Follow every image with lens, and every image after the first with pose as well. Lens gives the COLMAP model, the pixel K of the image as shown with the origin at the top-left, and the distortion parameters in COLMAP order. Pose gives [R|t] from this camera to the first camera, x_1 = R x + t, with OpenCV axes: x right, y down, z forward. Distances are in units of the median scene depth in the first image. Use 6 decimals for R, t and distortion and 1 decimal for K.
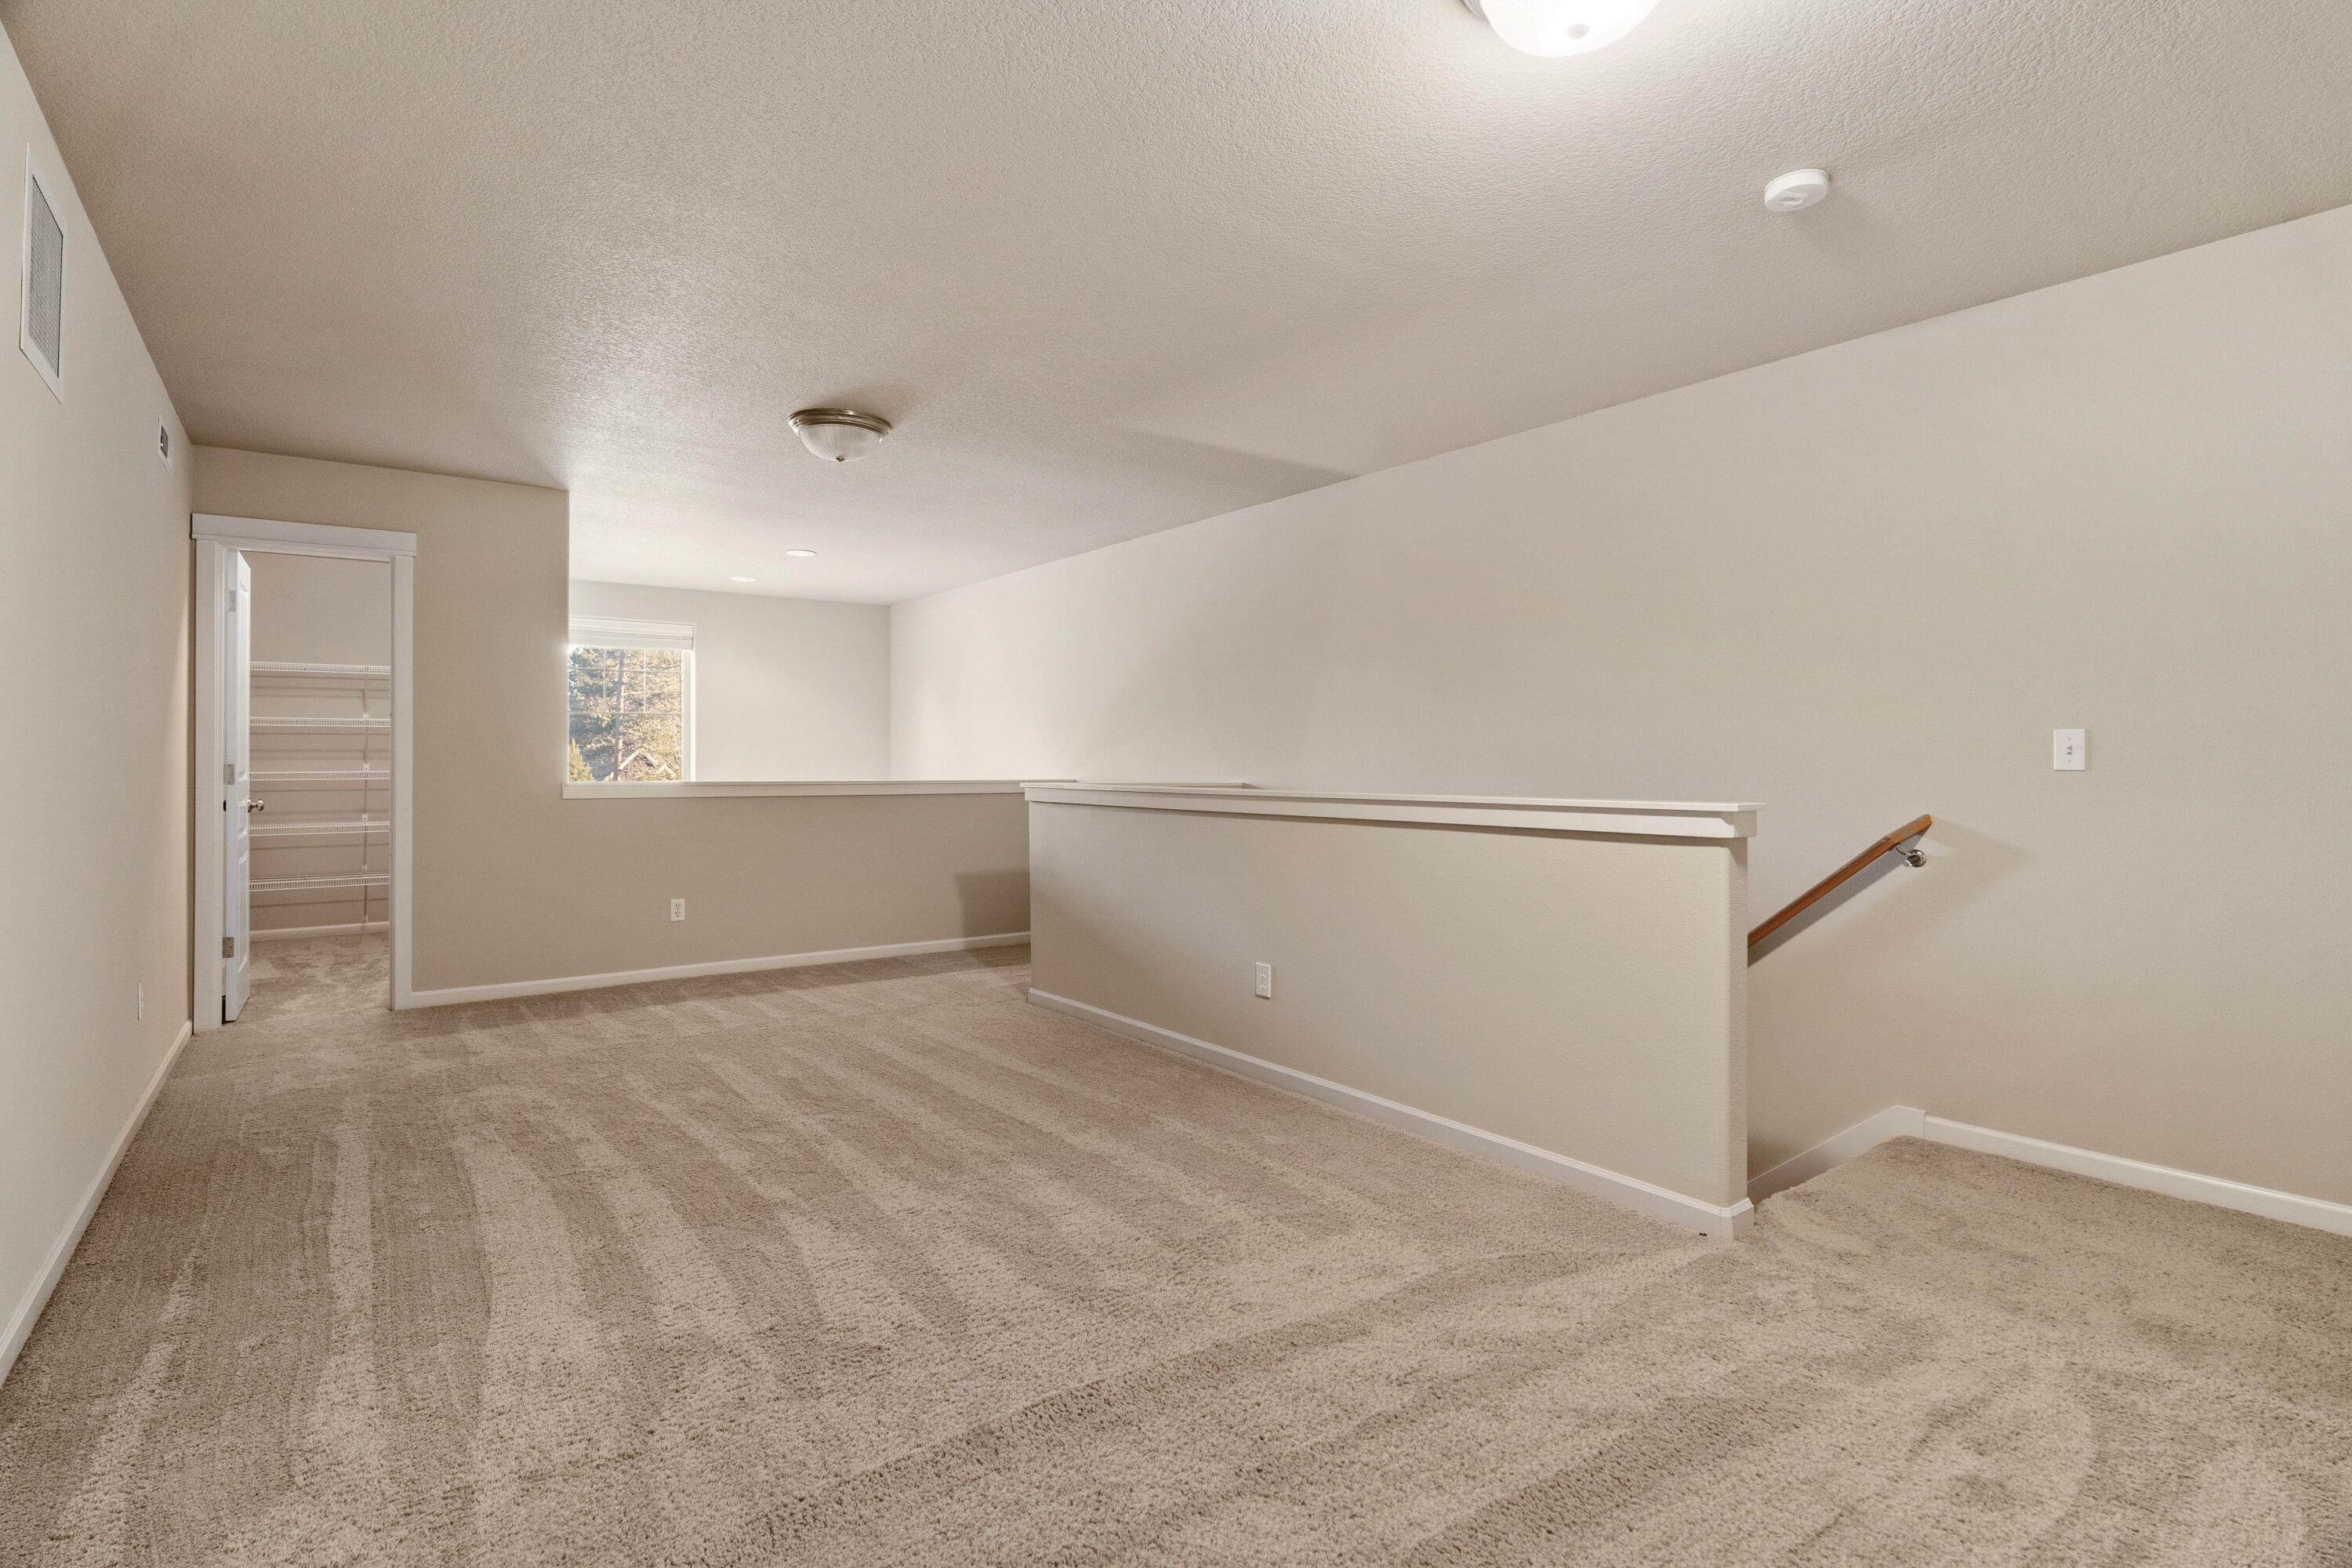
lens RADIAL K [[1108.2, 0, 1161.9], [0, 1108.2, 766.5], [0, 0, 1]] dist [-0.008095, -0.002364]
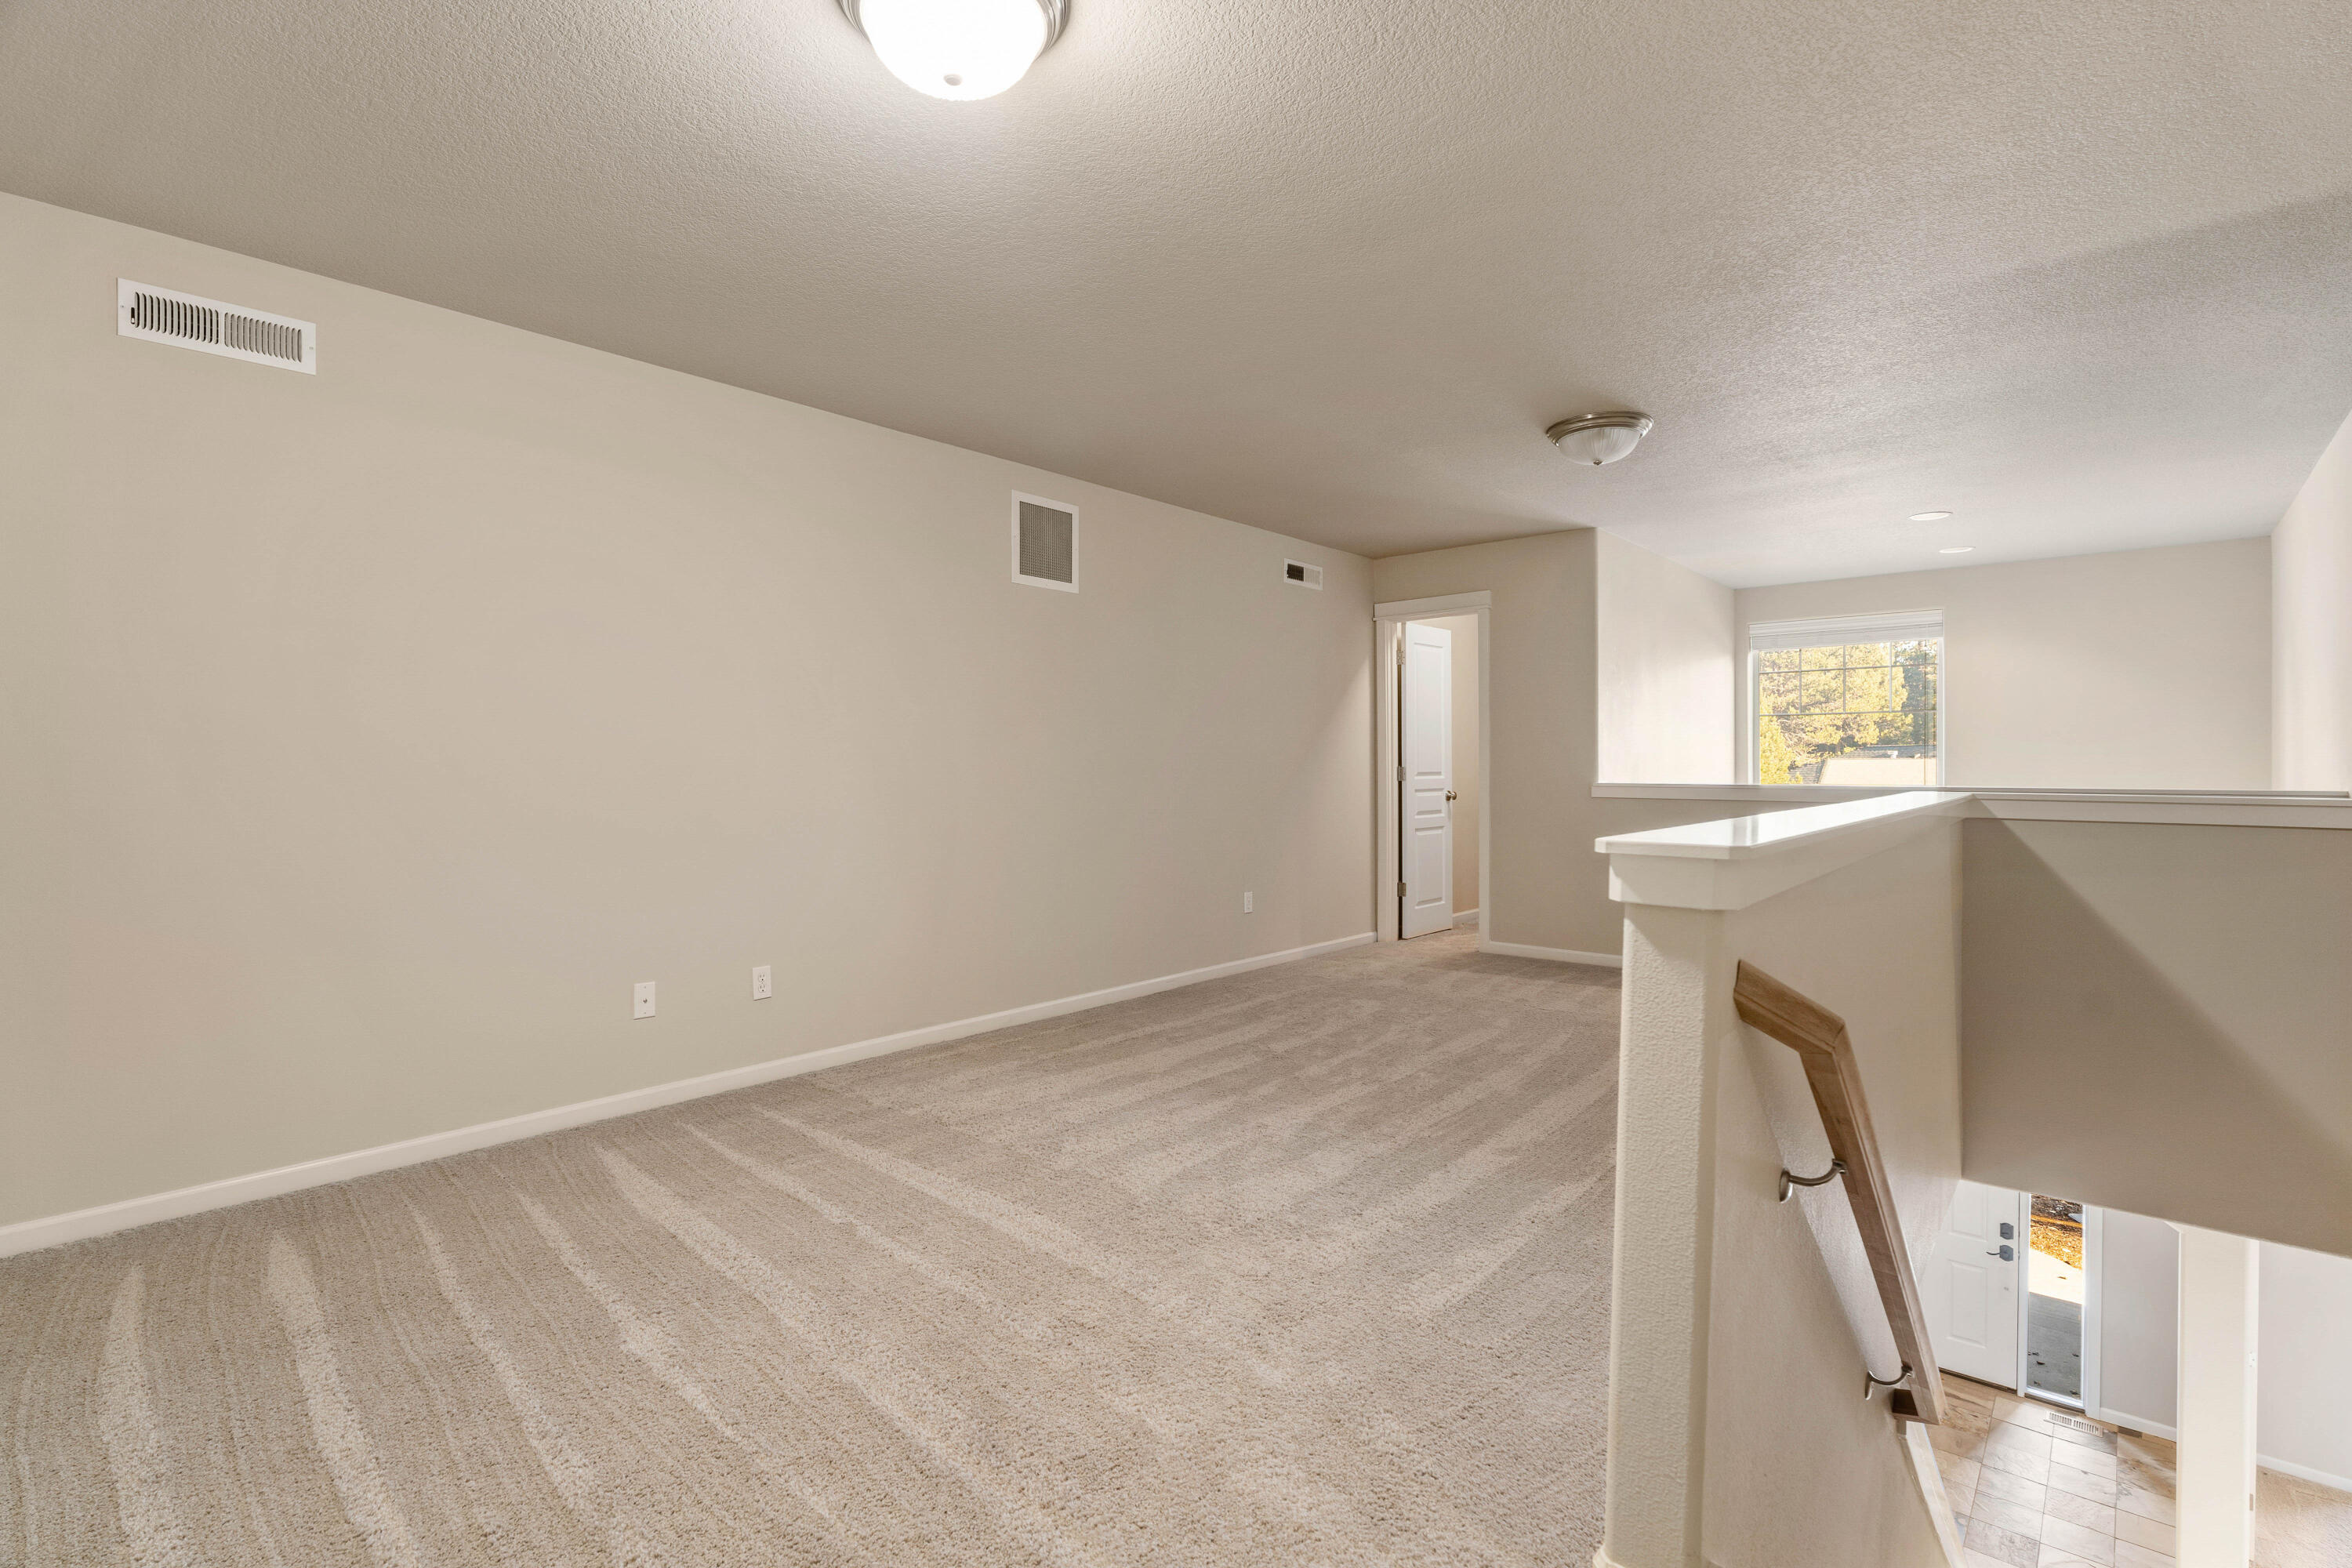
lens RADIAL K [[1108.2, 0, 1162.0], [0, 1108.2, 783.6], [0, 0, 1]] dist [-0.008095, -0.002364]
pose [[0.201990, 0.013862, -0.979290, 0.696768], [-0.001119, 0.999902, 0.013923, 0.000939], [0.979387, -0.001716, 0.201985, 0.465222]]
